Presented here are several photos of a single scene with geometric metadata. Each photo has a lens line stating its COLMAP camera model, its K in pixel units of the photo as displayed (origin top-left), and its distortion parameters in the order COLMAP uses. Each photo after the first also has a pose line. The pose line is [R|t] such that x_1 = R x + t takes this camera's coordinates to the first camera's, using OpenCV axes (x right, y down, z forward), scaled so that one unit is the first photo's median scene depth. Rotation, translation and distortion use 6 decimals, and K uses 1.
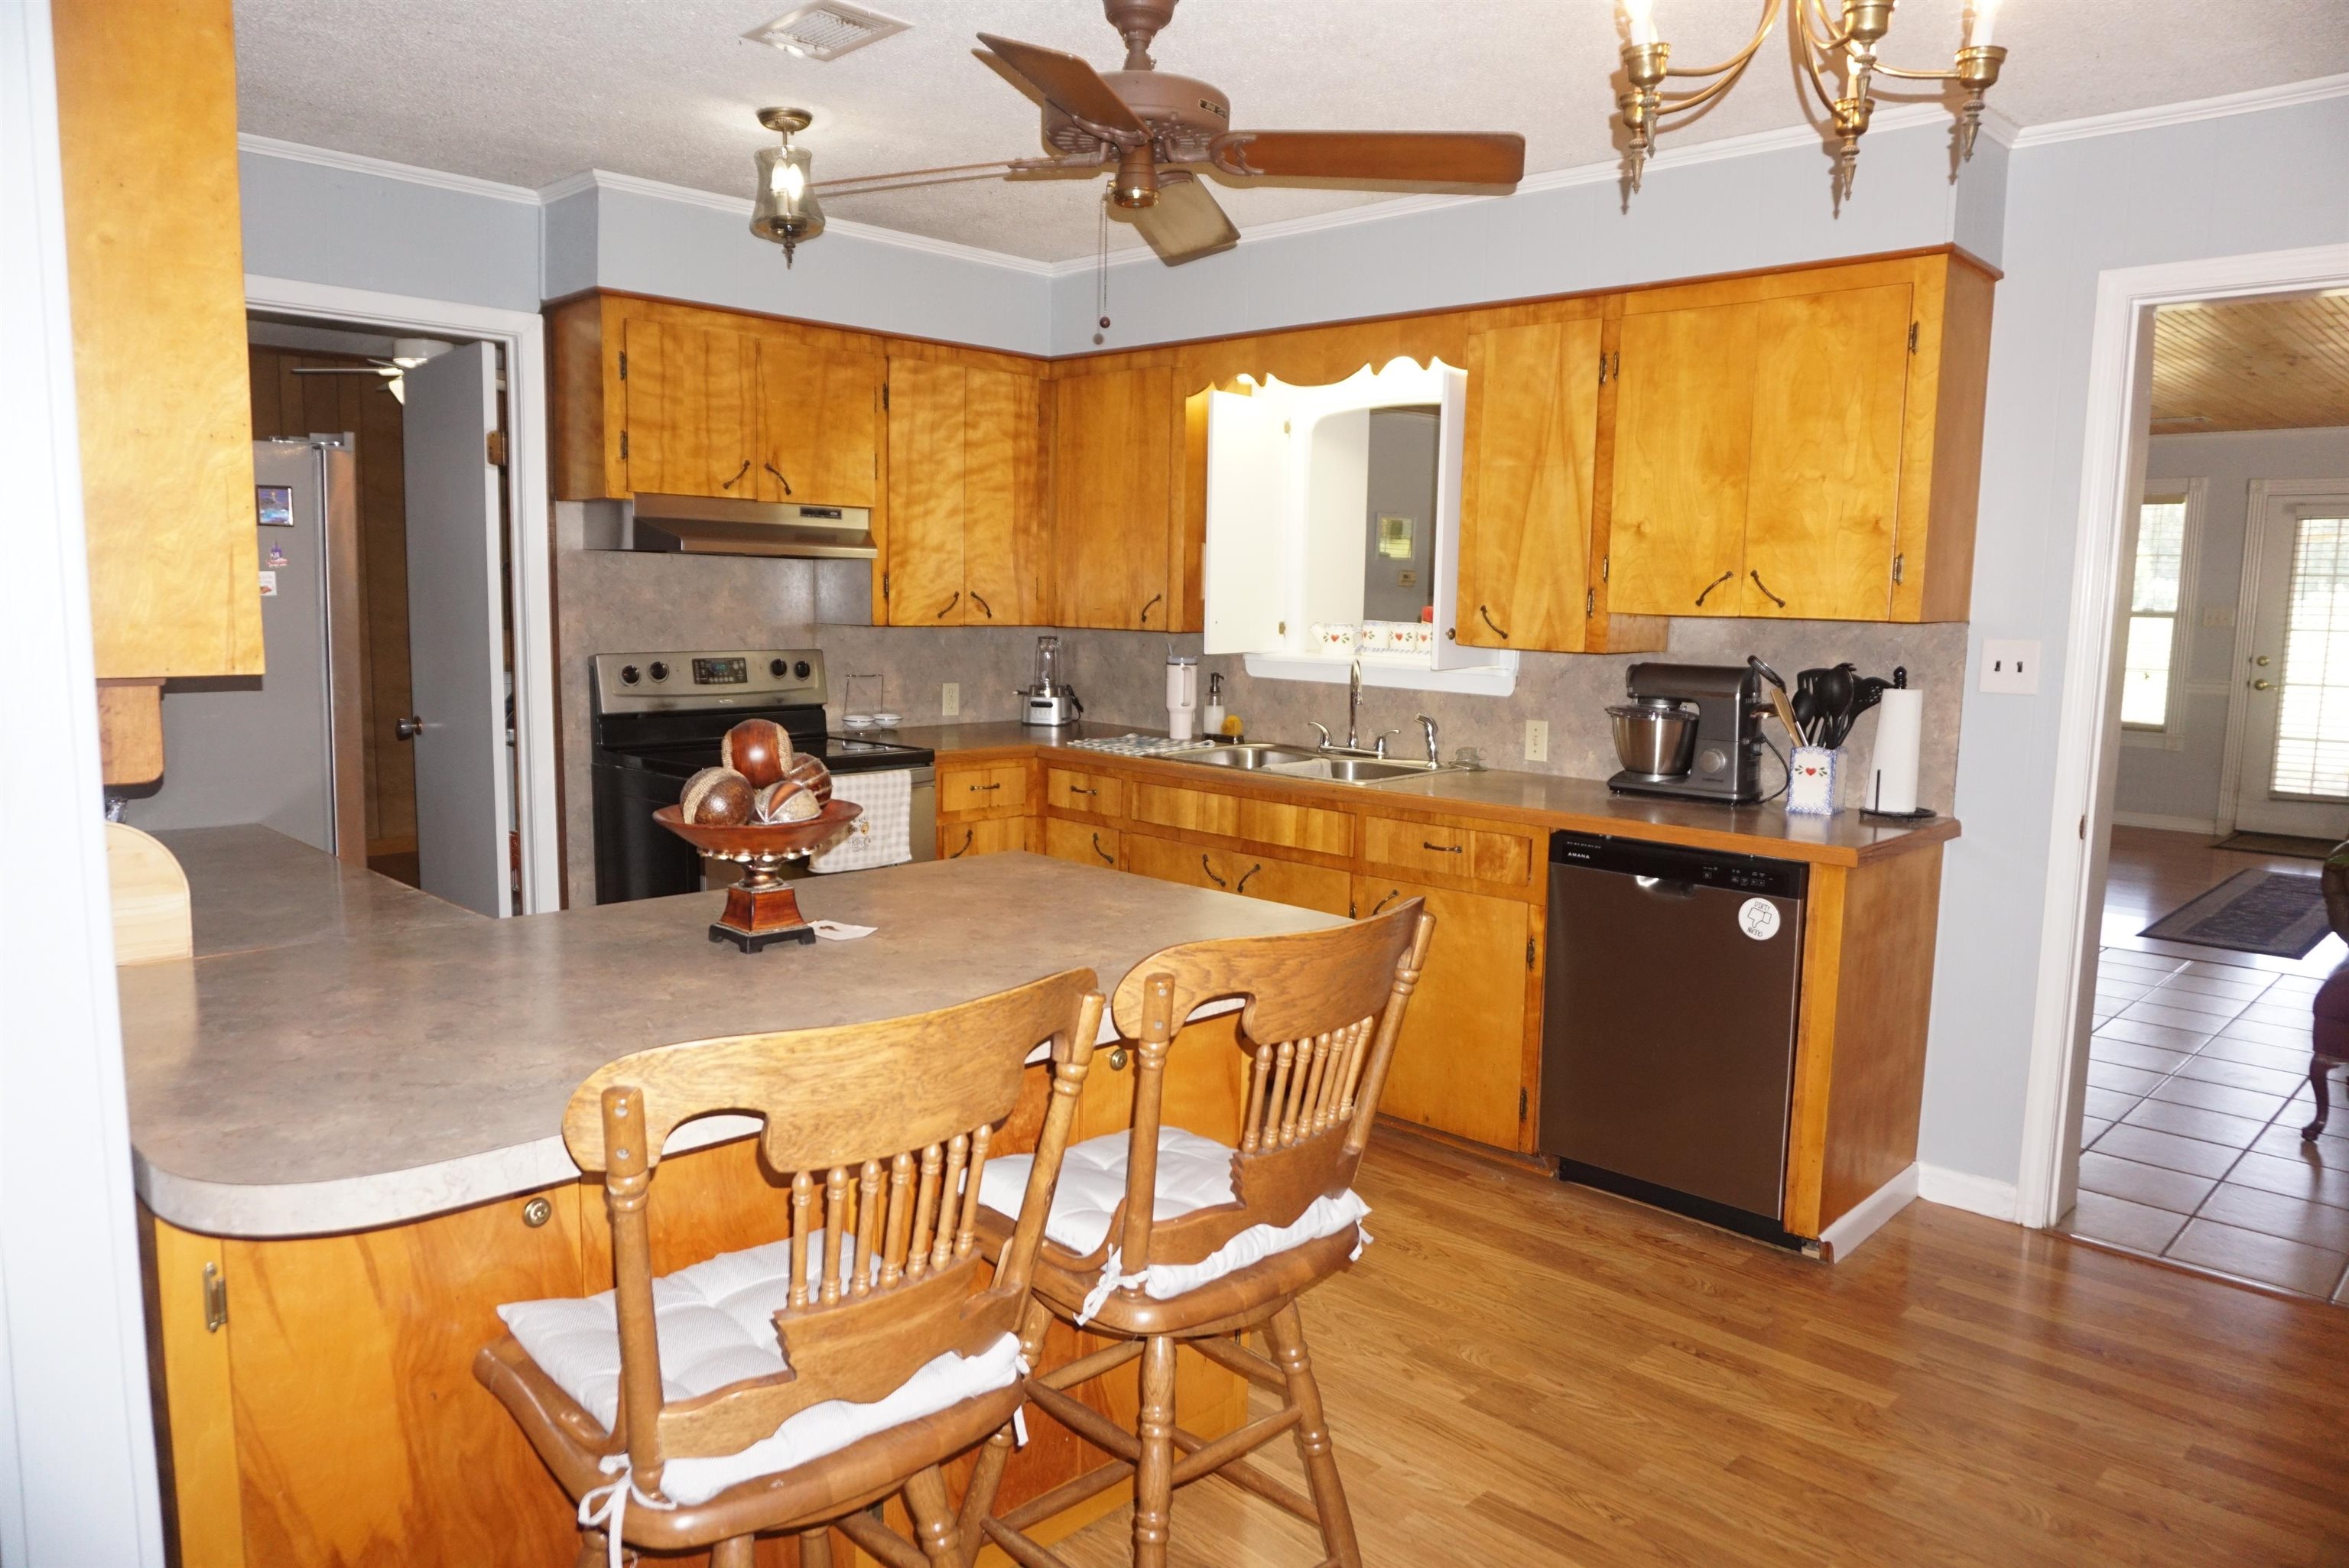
lens RADIAL K [[1573.5, 0, 1179.0], [0, 1573.5, 785.1], [0, 0, 1]] dist [-0.057518, 0.031762]
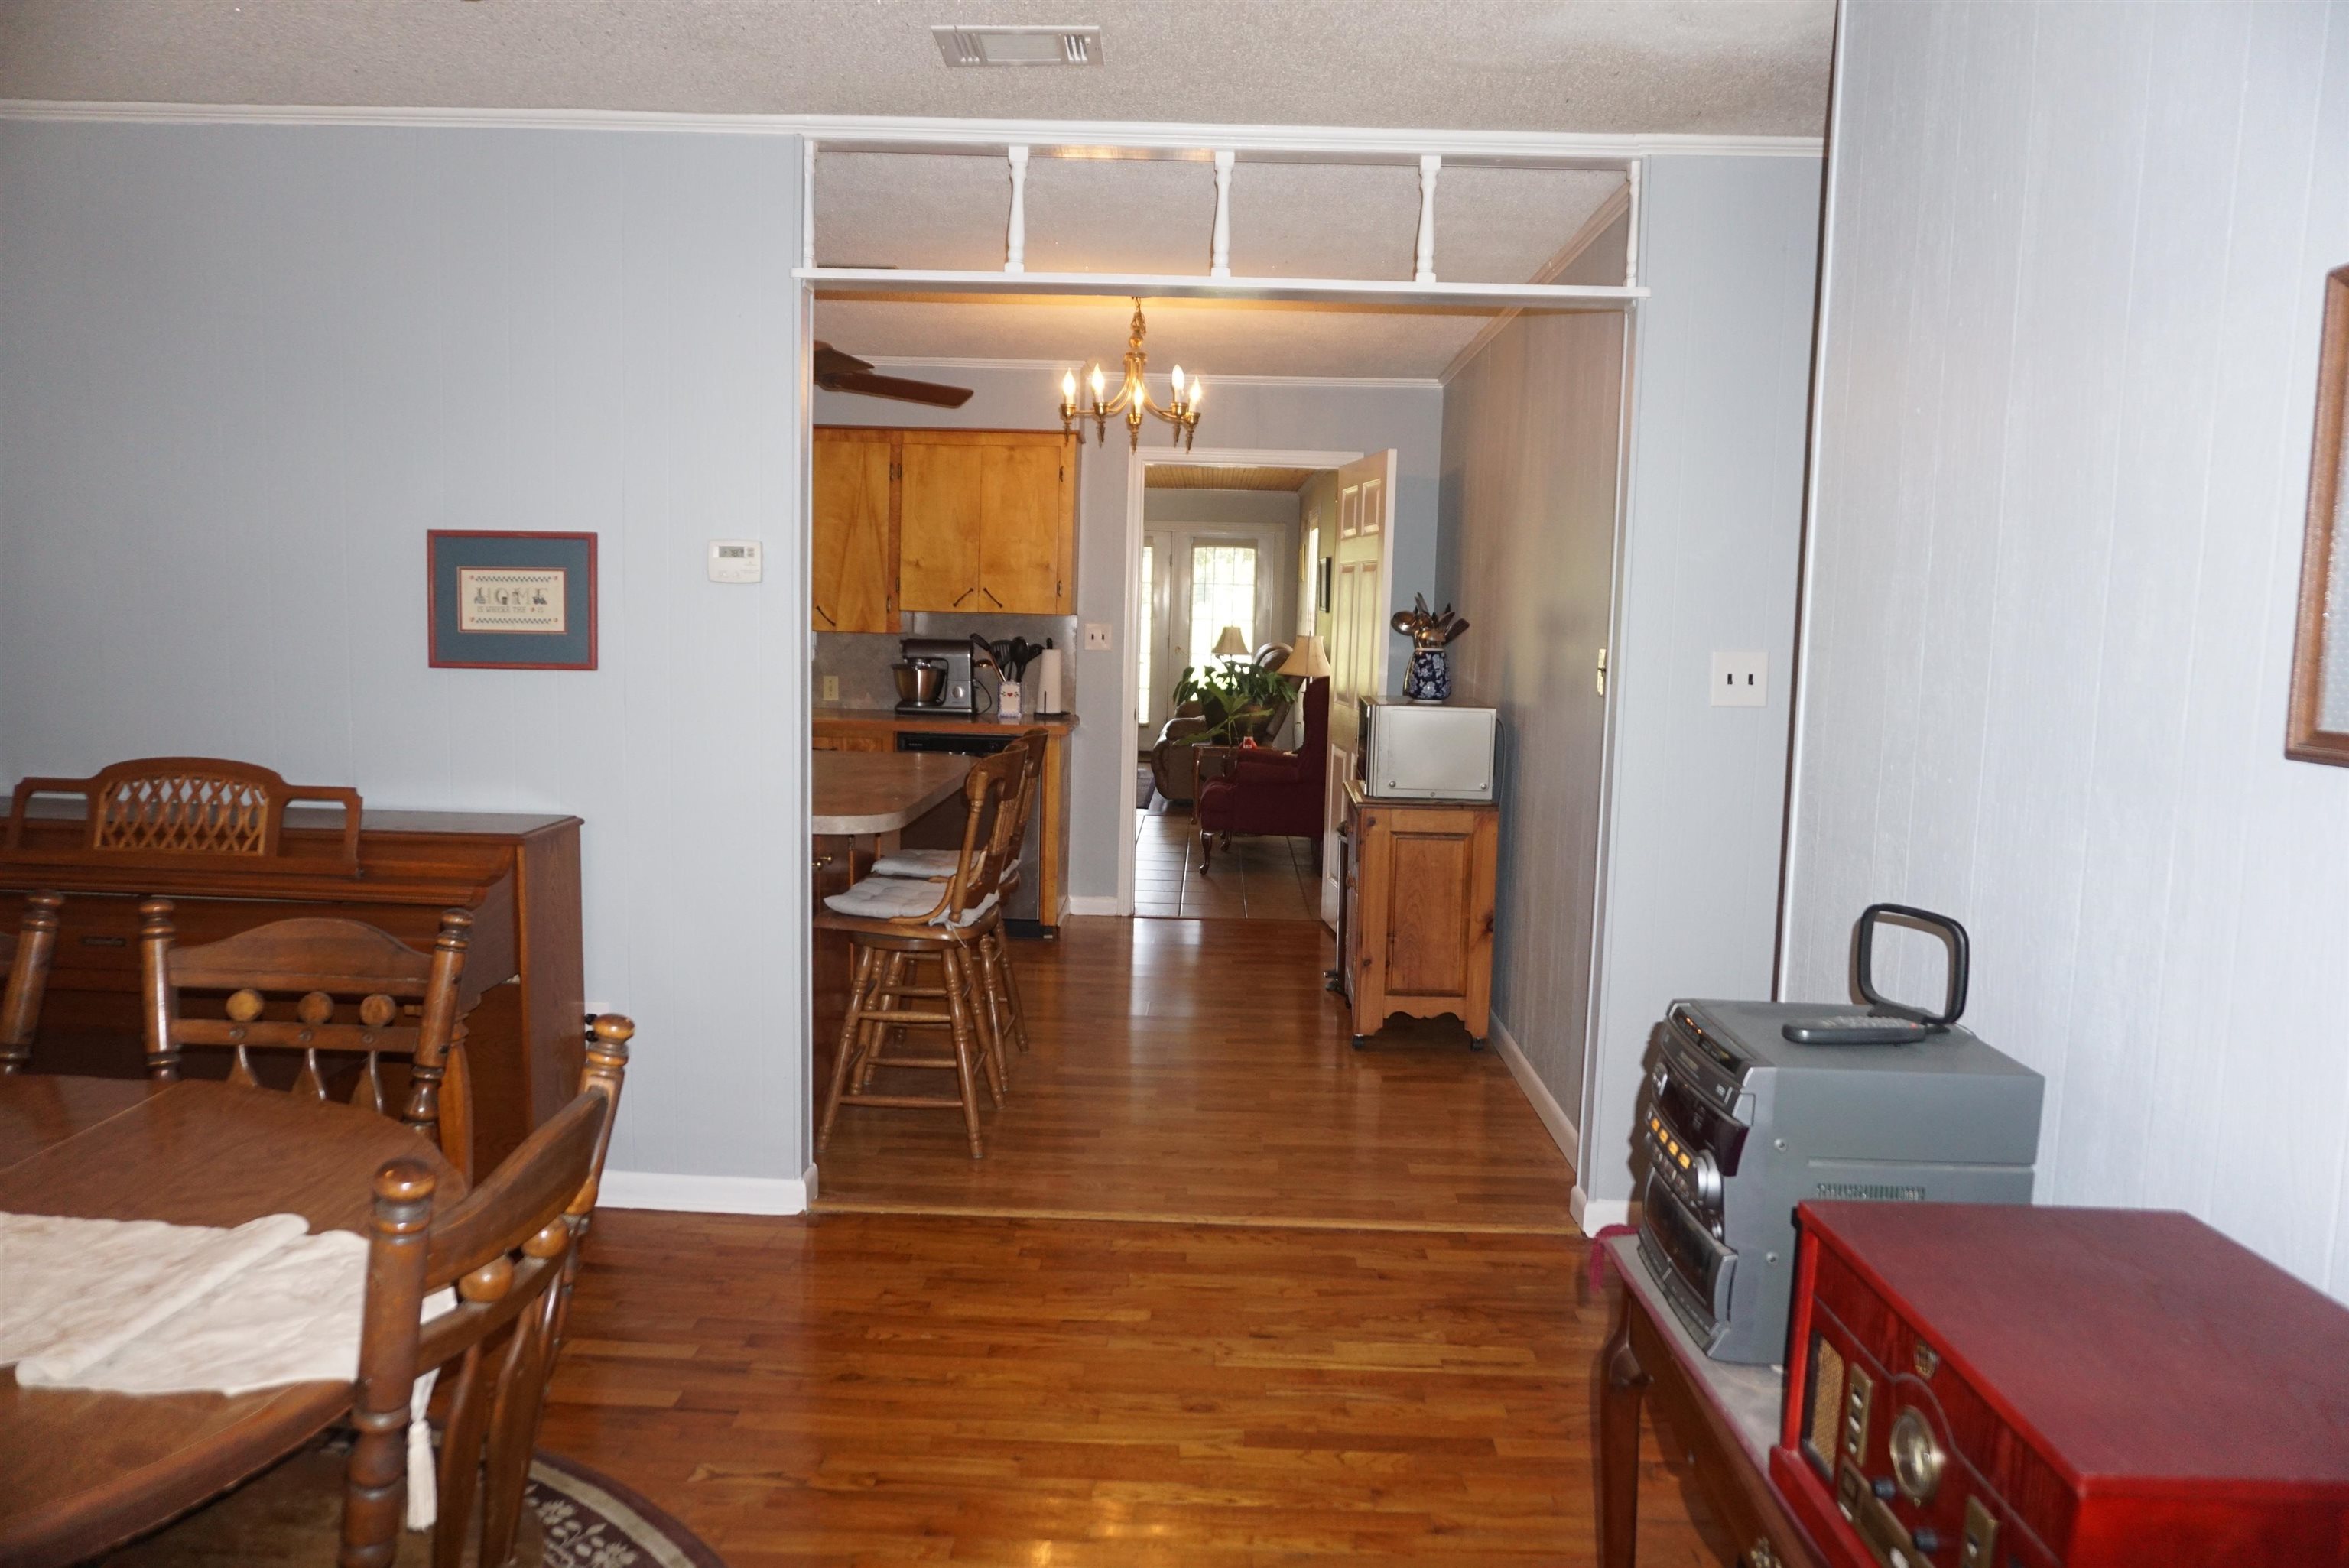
lens RADIAL K [[1573.5, 0, 1176.9], [0, 1573.5, 781.7], [0, 0, 1]] dist [-0.057518, 0.031762]
pose [[0.734683, -0.072141, 0.674564, -0.725681], [0.069334, 0.997108, 0.031123, 0.050261], [-0.674858, 0.023905, 0.737560, -0.525211]]
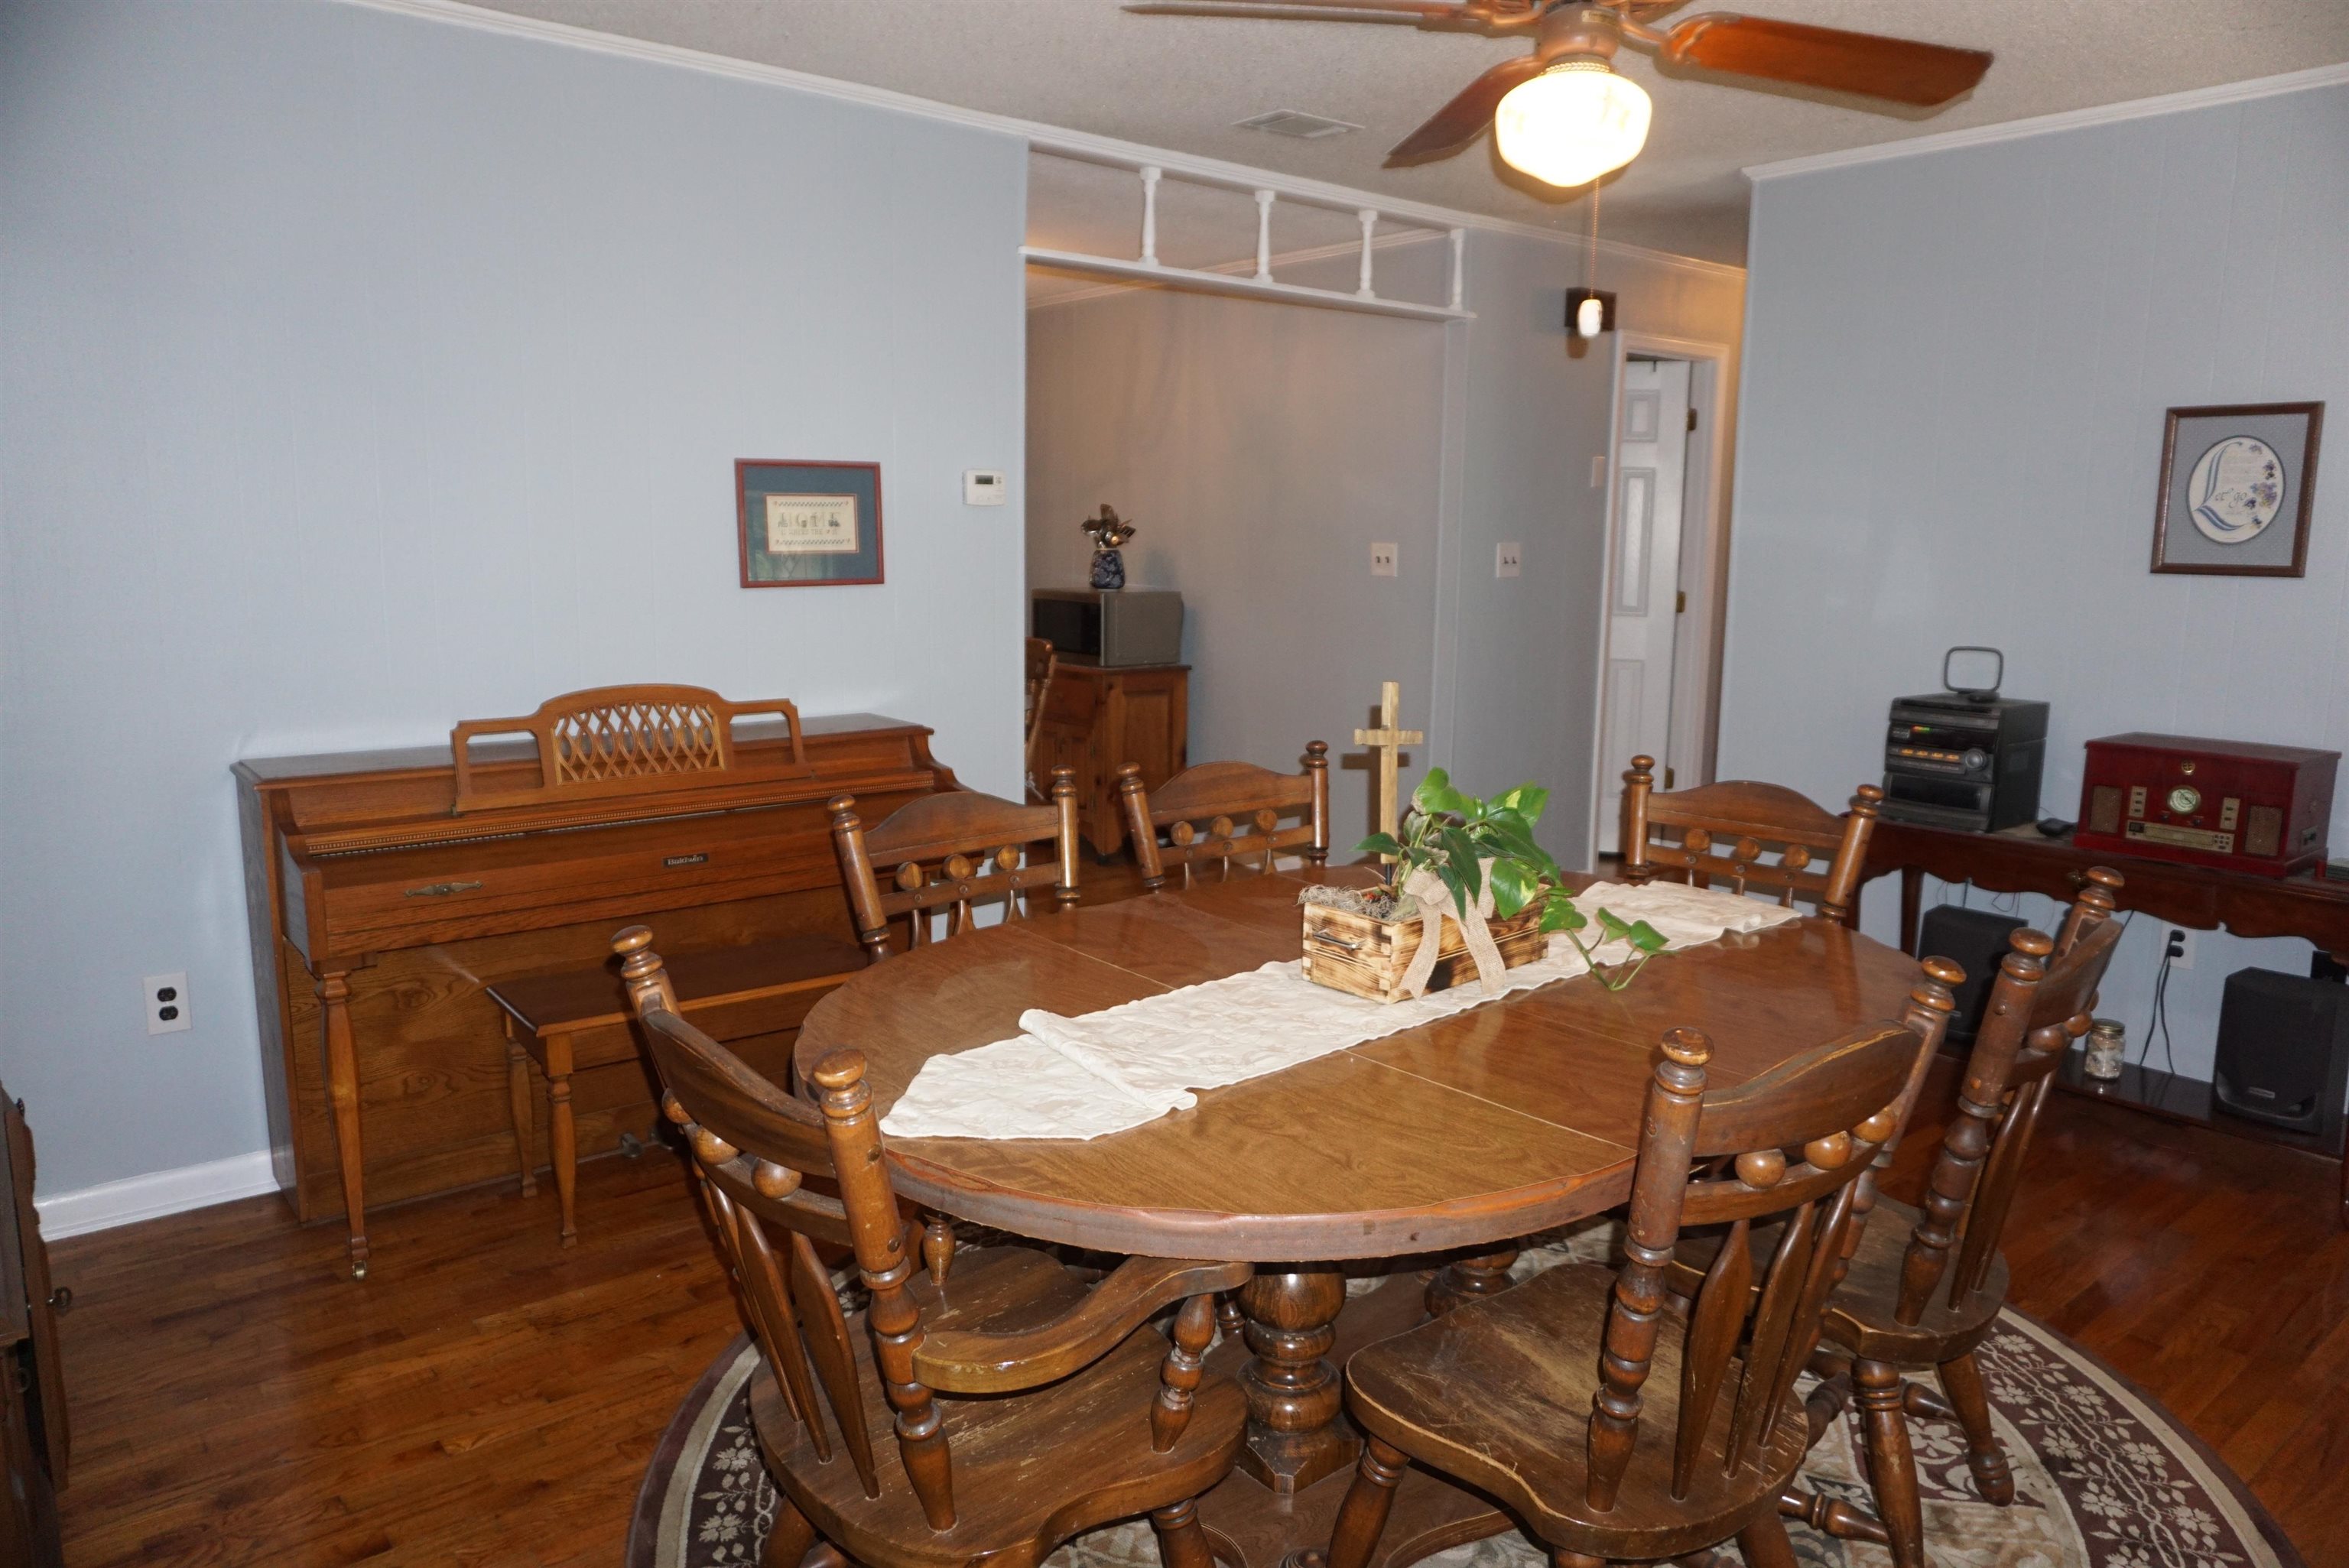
lens RADIAL K [[1573.5, 0, 1193.6], [0, 1573.5, 791.8], [0, 0, 1]] dist [-0.057518, 0.031762]
pose [[0.097926, -0.180675, 0.978656, -2.062083], [0.113602, 0.978984, 0.169369, -0.108222], [-0.988689, 0.094591, 0.116393, 0.661626]]
